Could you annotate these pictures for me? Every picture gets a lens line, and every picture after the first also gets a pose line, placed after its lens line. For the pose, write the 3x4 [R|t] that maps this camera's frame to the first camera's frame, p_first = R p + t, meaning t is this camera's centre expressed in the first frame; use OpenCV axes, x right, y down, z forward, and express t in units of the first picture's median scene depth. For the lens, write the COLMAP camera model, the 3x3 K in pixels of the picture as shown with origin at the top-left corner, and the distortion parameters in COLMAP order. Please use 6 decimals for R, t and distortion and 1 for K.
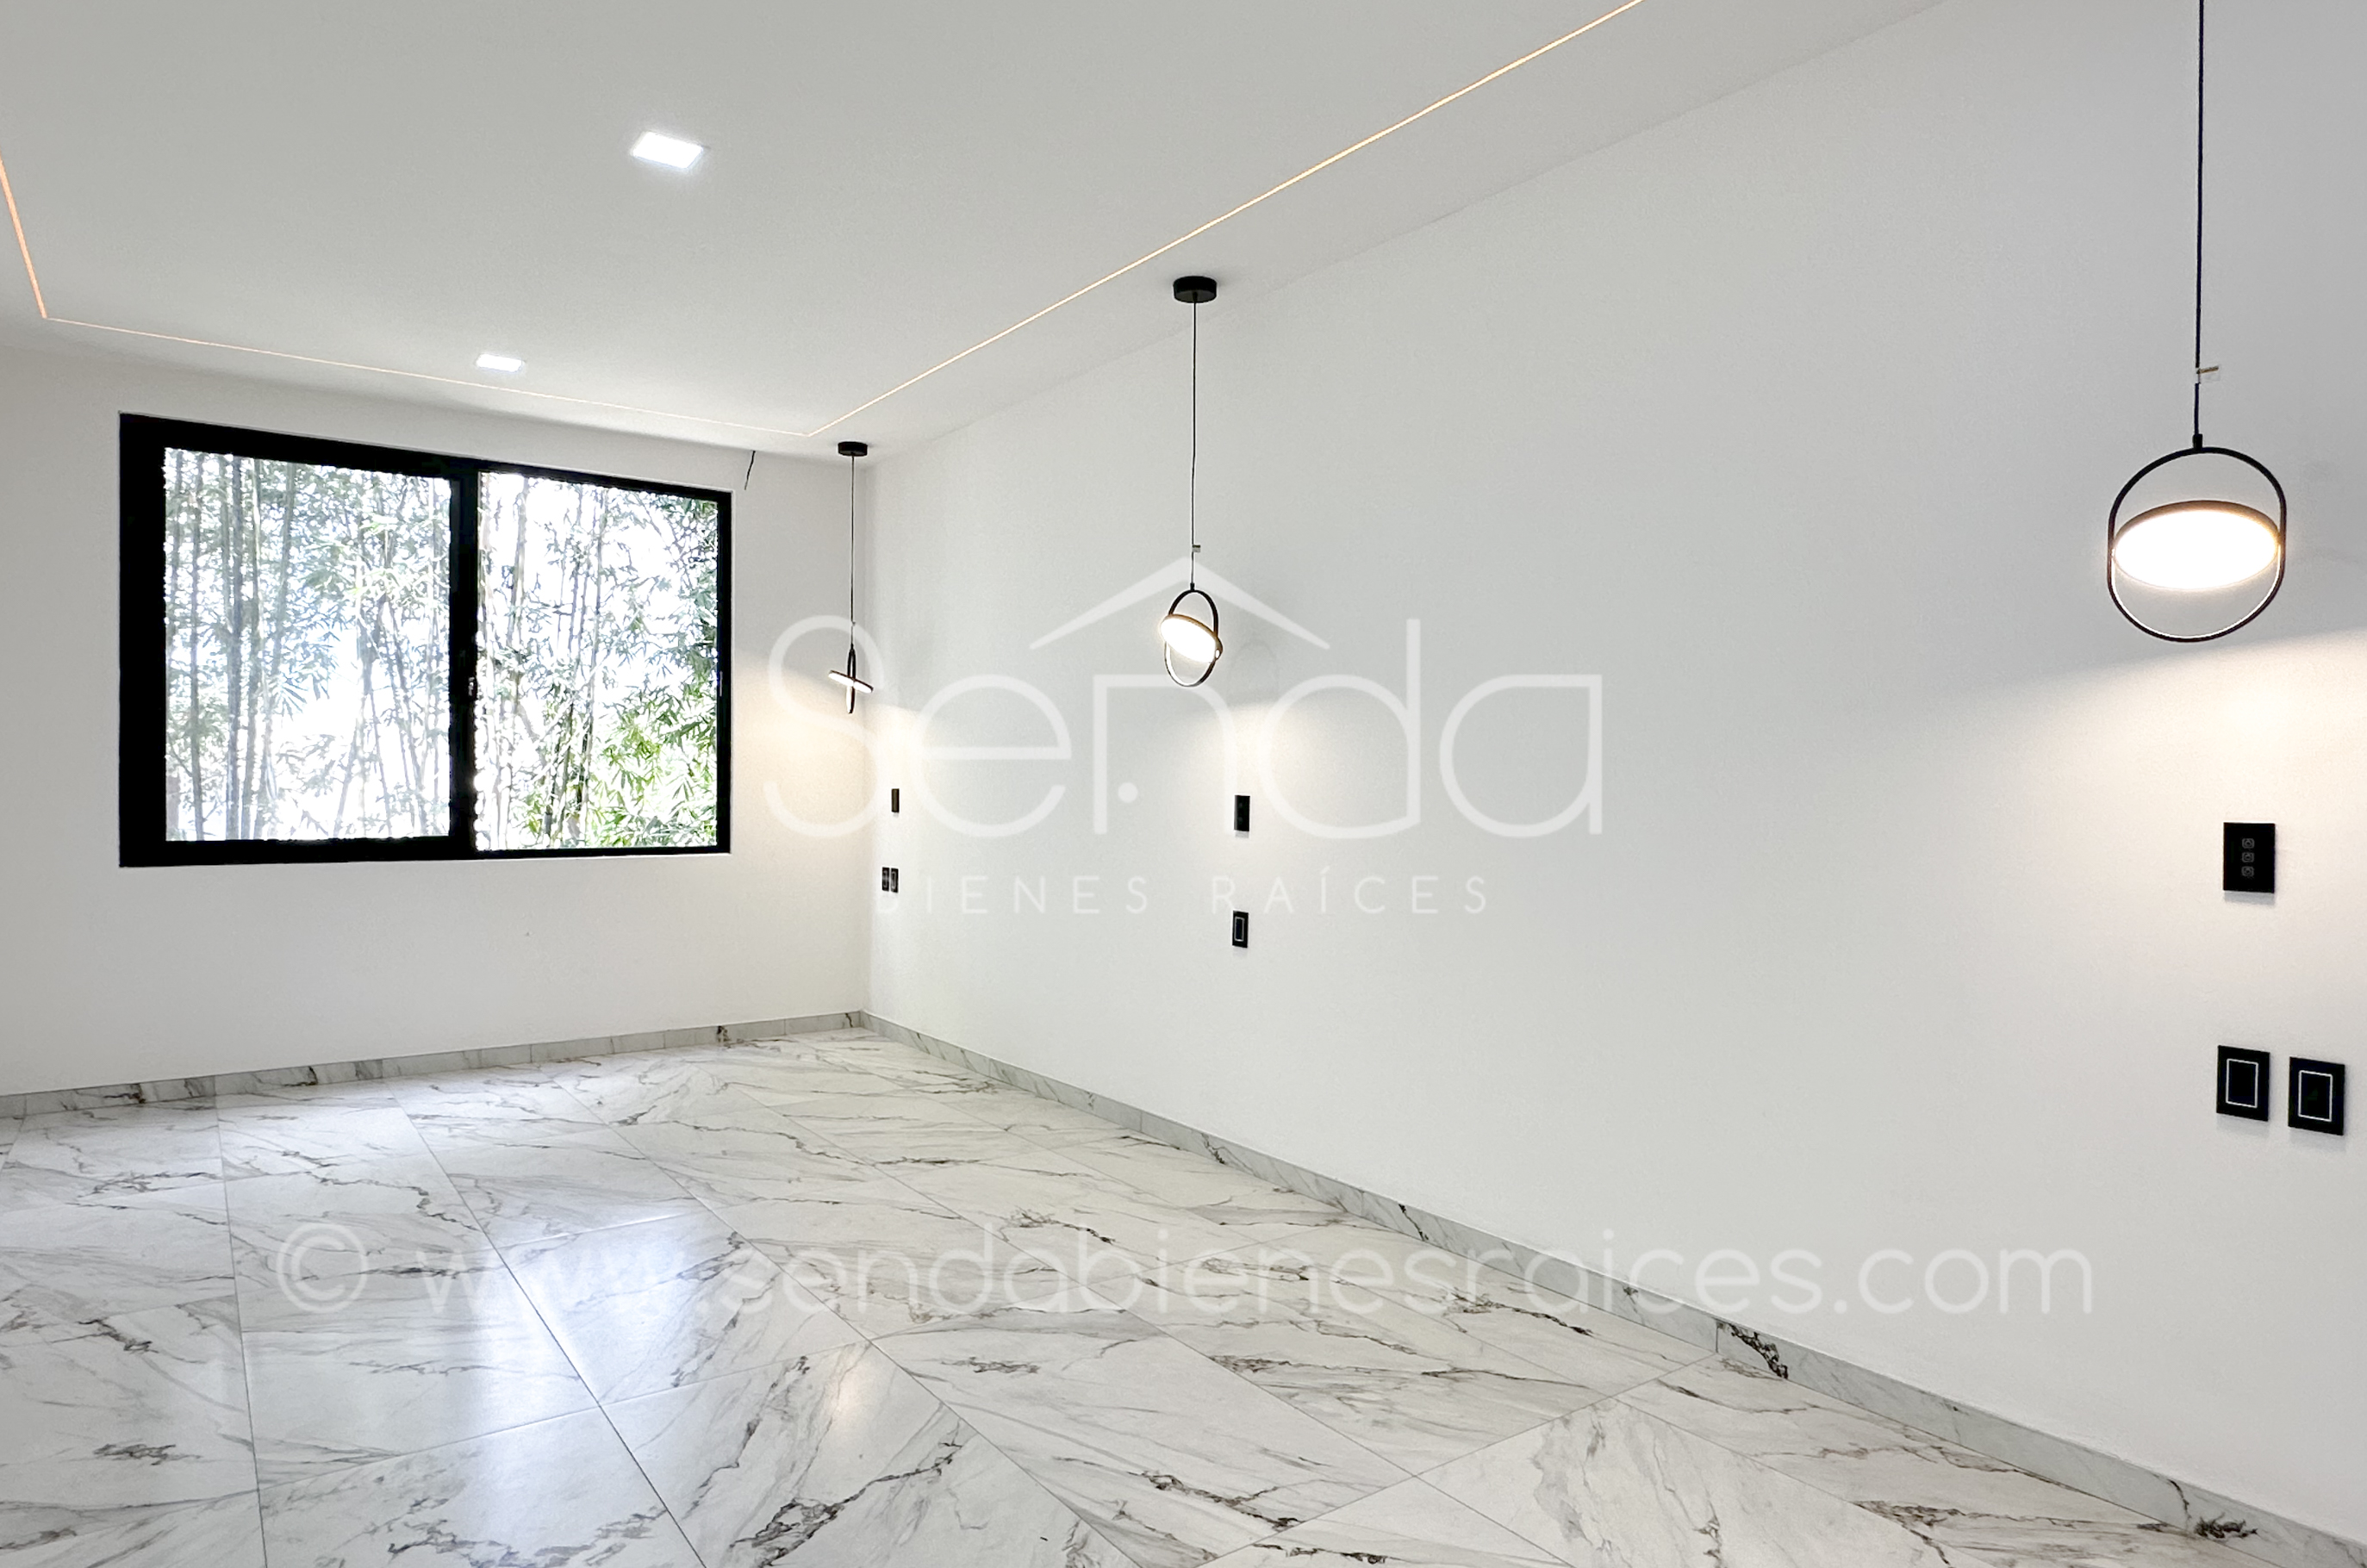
lens RADIAL K [[1381.3, 0, 1183.5], [0, 1381.3, 784.0], [0, 0, 1]] dist [-0.000699, -0.001778]
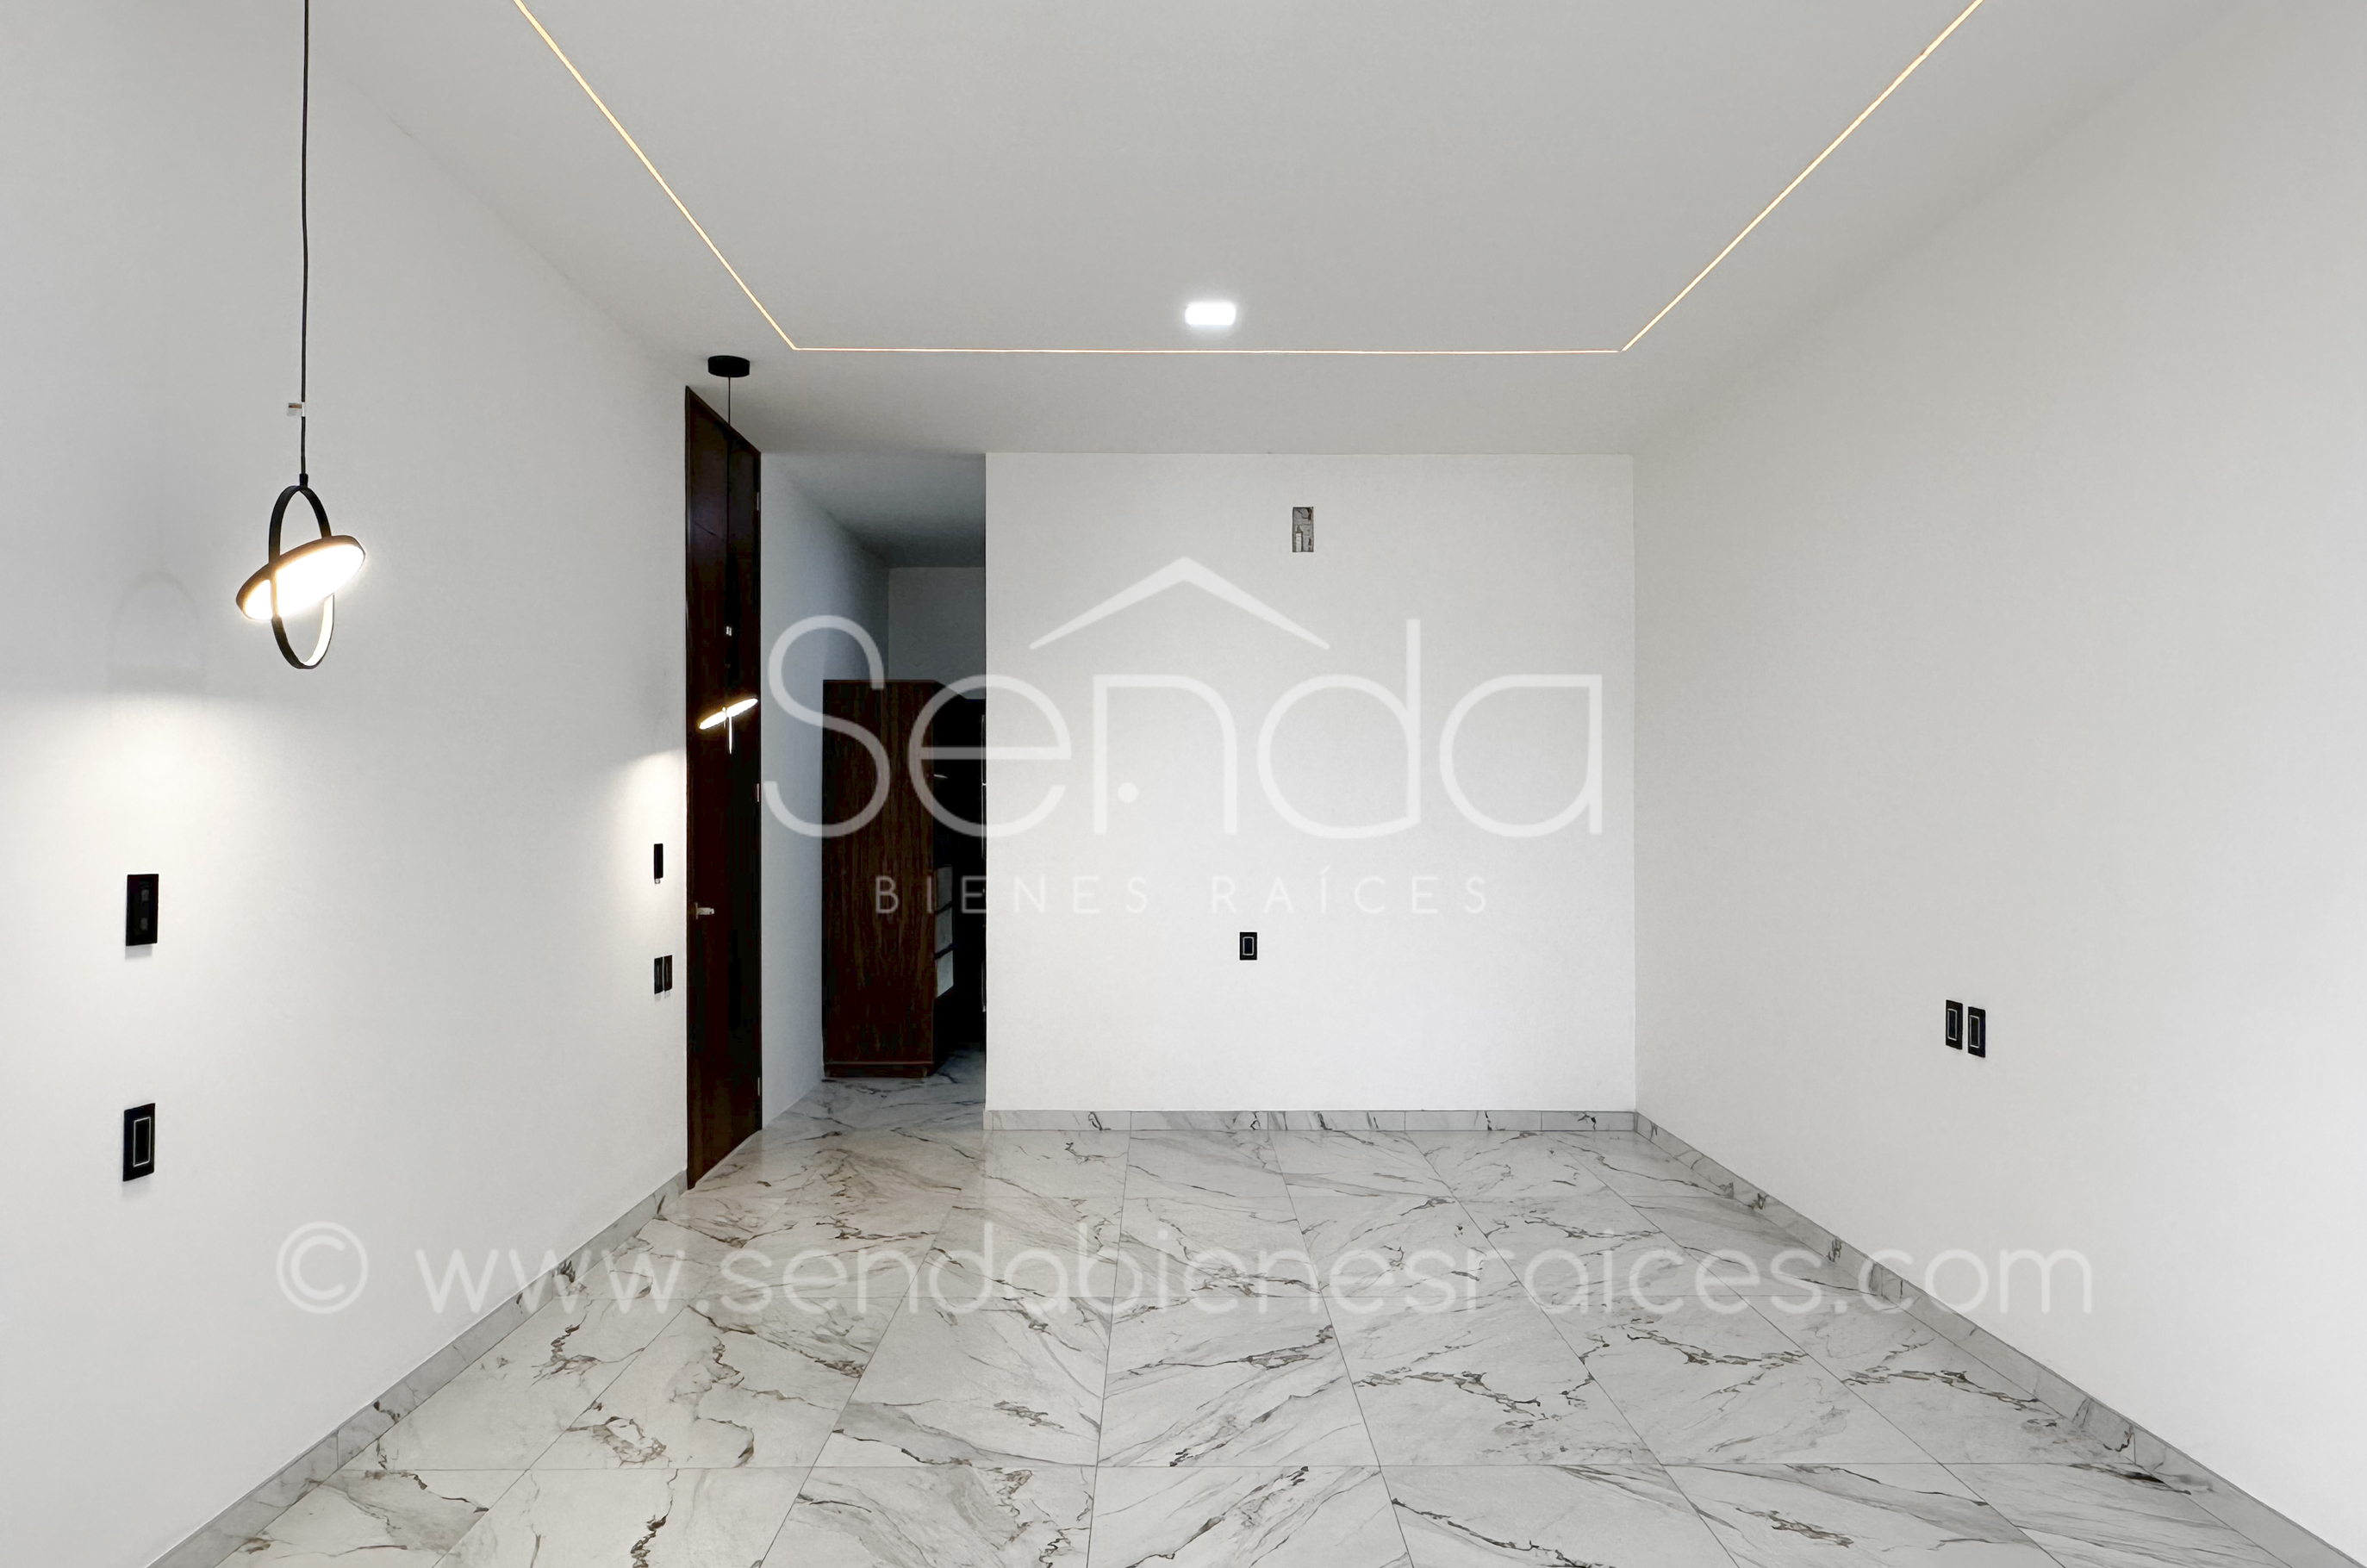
lens RADIAL K [[1615.7, 0, 1183.5], [0, 1615.7, 784.0], [0, 0, 1]] dist [0.001789, 0.001855]
pose [[-0.816058, -0.000673, 0.577970, -0.974685], [-0.006434, 0.999948, -0.007920, -0.035952], [-0.577934, -0.010182, -0.816020, 2.023898]]
